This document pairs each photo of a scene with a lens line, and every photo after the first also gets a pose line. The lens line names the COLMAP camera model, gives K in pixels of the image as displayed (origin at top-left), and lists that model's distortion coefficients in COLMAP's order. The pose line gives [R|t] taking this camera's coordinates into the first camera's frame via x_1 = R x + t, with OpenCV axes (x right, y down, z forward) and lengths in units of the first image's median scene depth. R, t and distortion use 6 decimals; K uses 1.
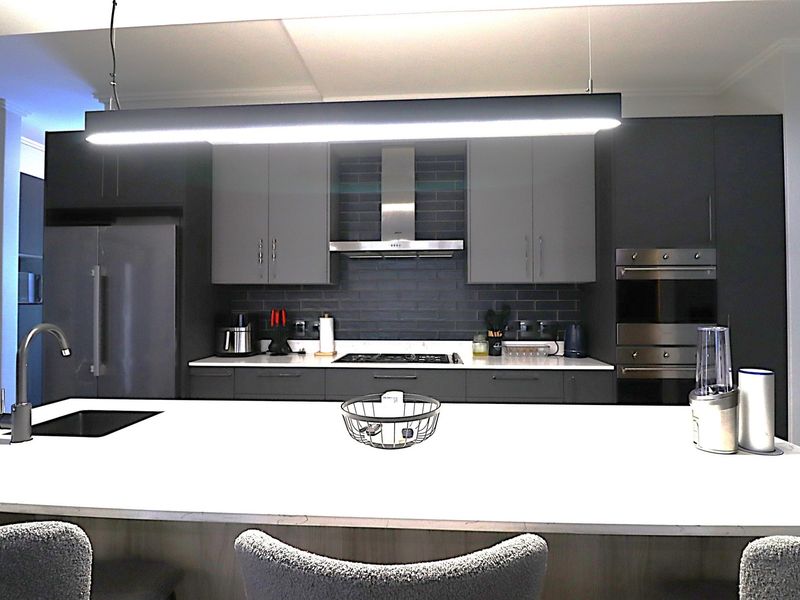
lens RADIAL K [[387.5, 0, 400.0], [0, 387.5, 300.0], [0, 0, 1]] dist [-0.004597, -0.000636]
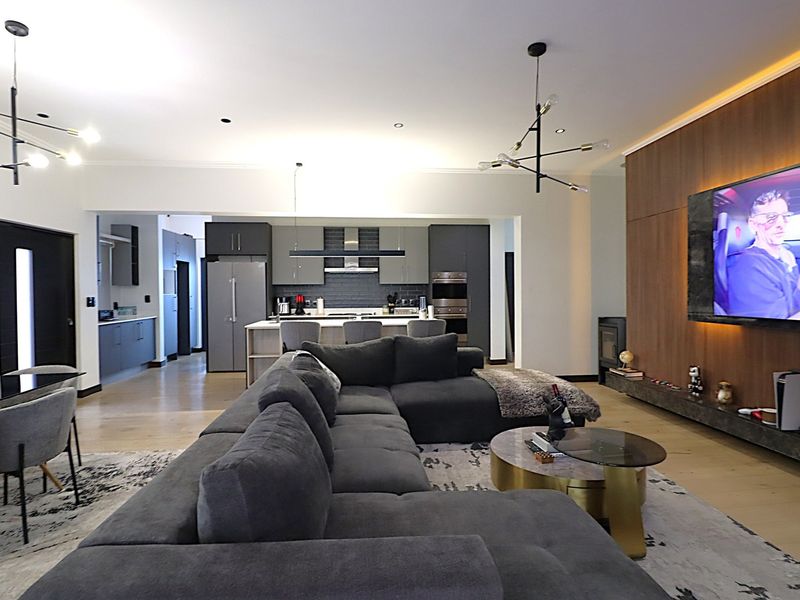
lens RADIAL K [[445.4, 0, 407.2], [0, 445.4, 298.0], [0, 0, 1]] dist [-0.000939, -0.001092]
pose [[0.990570, -0.006202, 0.136869, -0.041129], [0.003757, 0.999829, 0.018116, -0.004442], [-0.136958, -0.017431, 0.990424, -1.788340]]
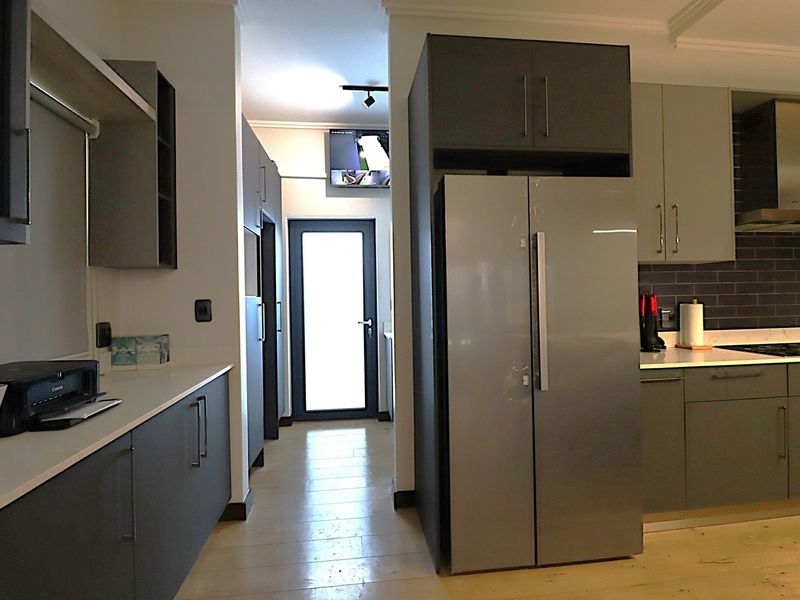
lens RADIAL K [[412.4, 0, 394.2], [0, 412.4, 300.5], [0, 0, 1]] dist [-0.003529, -0.001483]
pose [[0.983872, -0.017893, 0.177974, -1.022988], [0.015708, 0.999783, 0.013674, 0.017526], [-0.178180, -0.010658, 0.983940, 0.270167]]
